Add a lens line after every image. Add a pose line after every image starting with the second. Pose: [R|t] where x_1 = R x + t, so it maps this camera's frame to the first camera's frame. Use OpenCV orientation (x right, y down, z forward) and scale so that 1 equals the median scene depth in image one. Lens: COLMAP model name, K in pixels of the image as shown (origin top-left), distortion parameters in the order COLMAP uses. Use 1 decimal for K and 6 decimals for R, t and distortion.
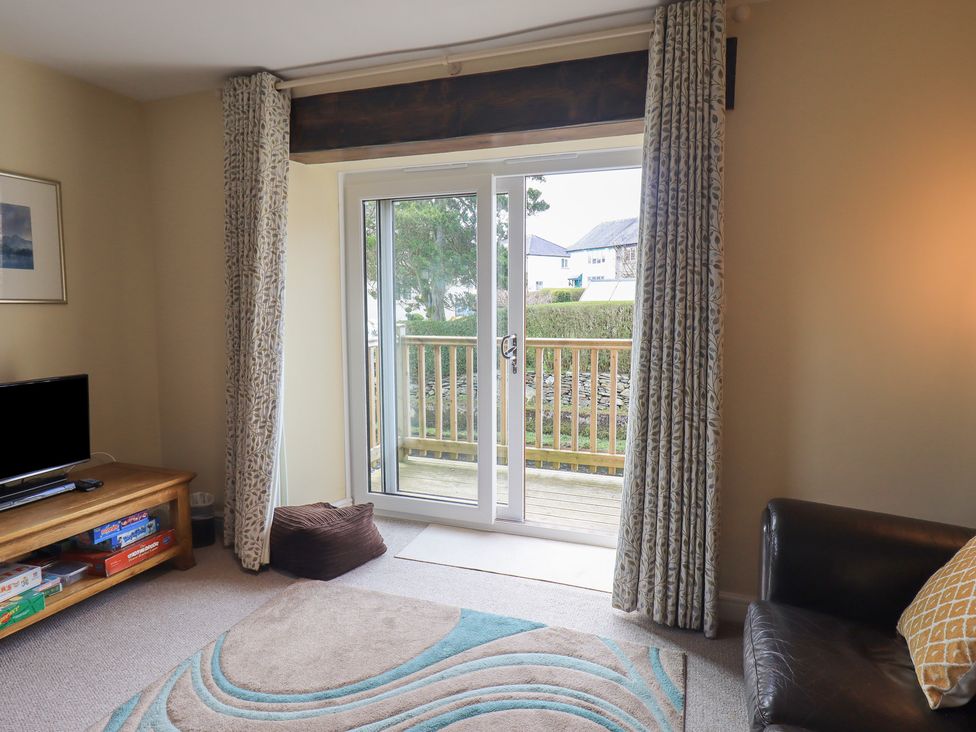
lens RADIAL K [[564.6, 0, 486.5], [0, 564.6, 359.0], [0, 0, 1]] dist [0.001818, -0.000088]
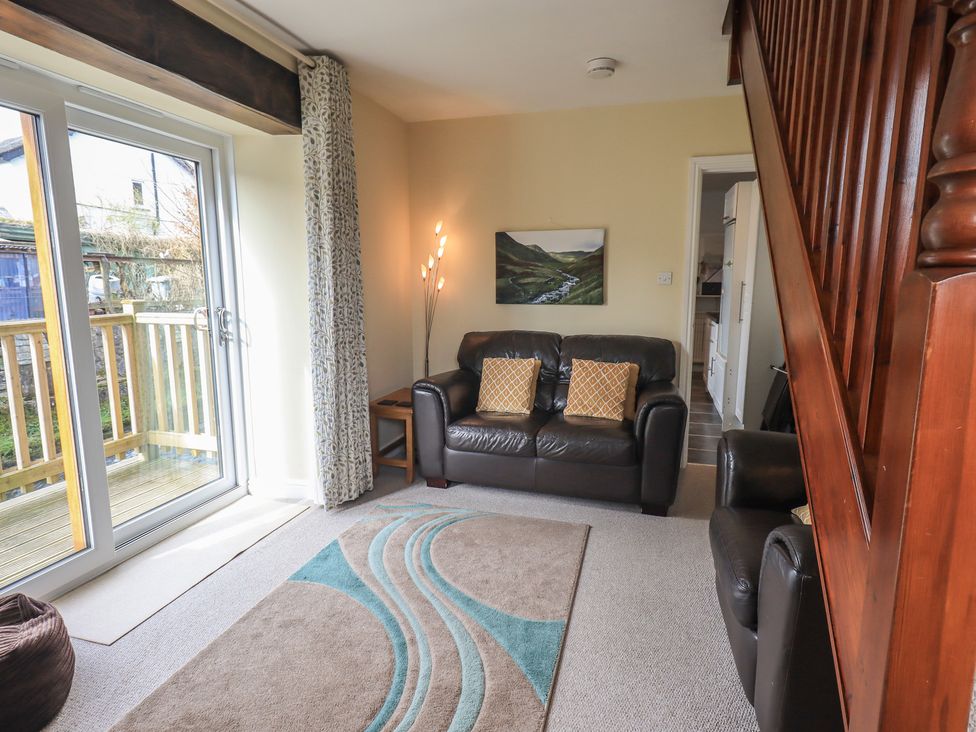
lens RADIAL K [[518.2, 0, 489.7], [0, 518.2, 356.8], [0, 0, 1]] dist [-0.002083, 0.002216]
pose [[-0.051838, -0.150274, 0.987284, -0.951895], [0.097335, 0.983146, 0.154755, -0.060086], [-0.993901, 0.104120, -0.036337, 0.659120]]
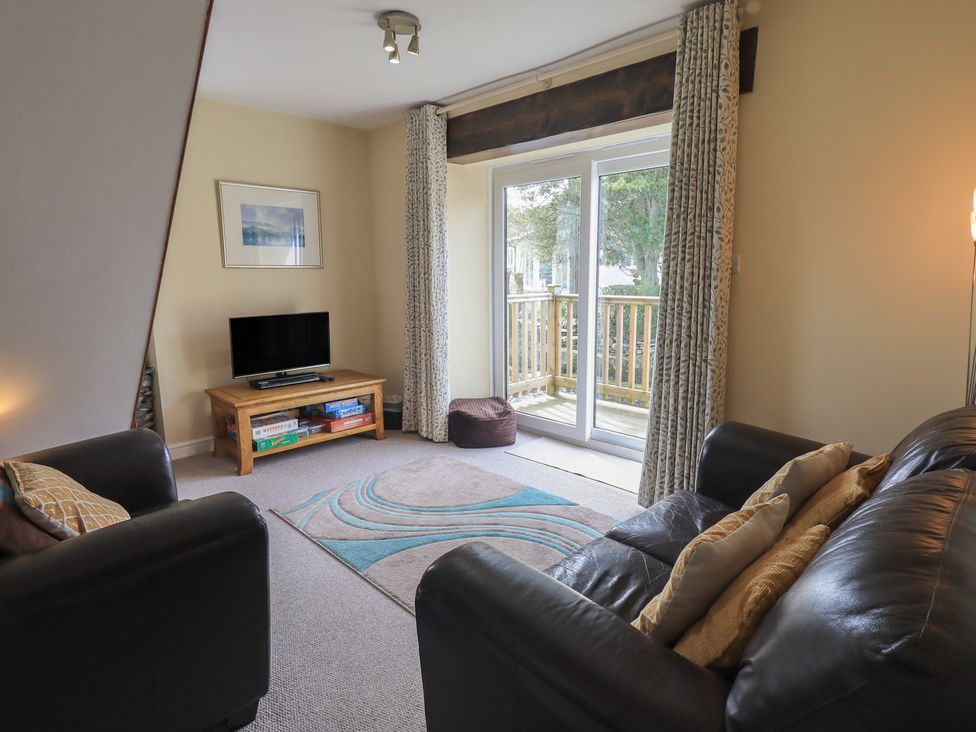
lens RADIAL K [[524.8, 0, 494.6], [0, 524.8, 361.0], [0, 0, 1]] dist [-0.003880, -0.001241]
pose [[0.907602, 0.066557, -0.414522, 0.415785], [-0.035927, 0.996045, 0.081267, 0.032069], [0.418291, -0.058866, 0.906404, -0.202078]]
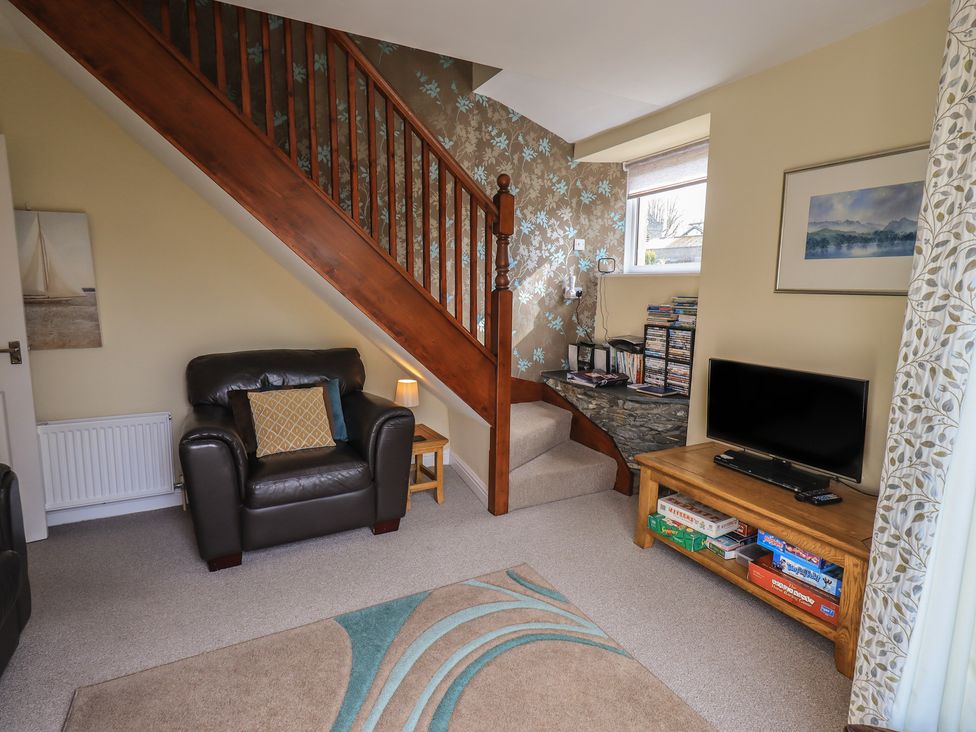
lens RADIAL K [[518.2, 0, 495.6], [0, 518.2, 368.6], [0, 0, 1]] dist [-0.002083, 0.002216]
pose [[-0.676668, 0.114863, -0.727273, 0.240739], [-0.071834, 0.972746, 0.220467, -0.138172], [0.732776, 0.201426, -0.649975, 1.249196]]
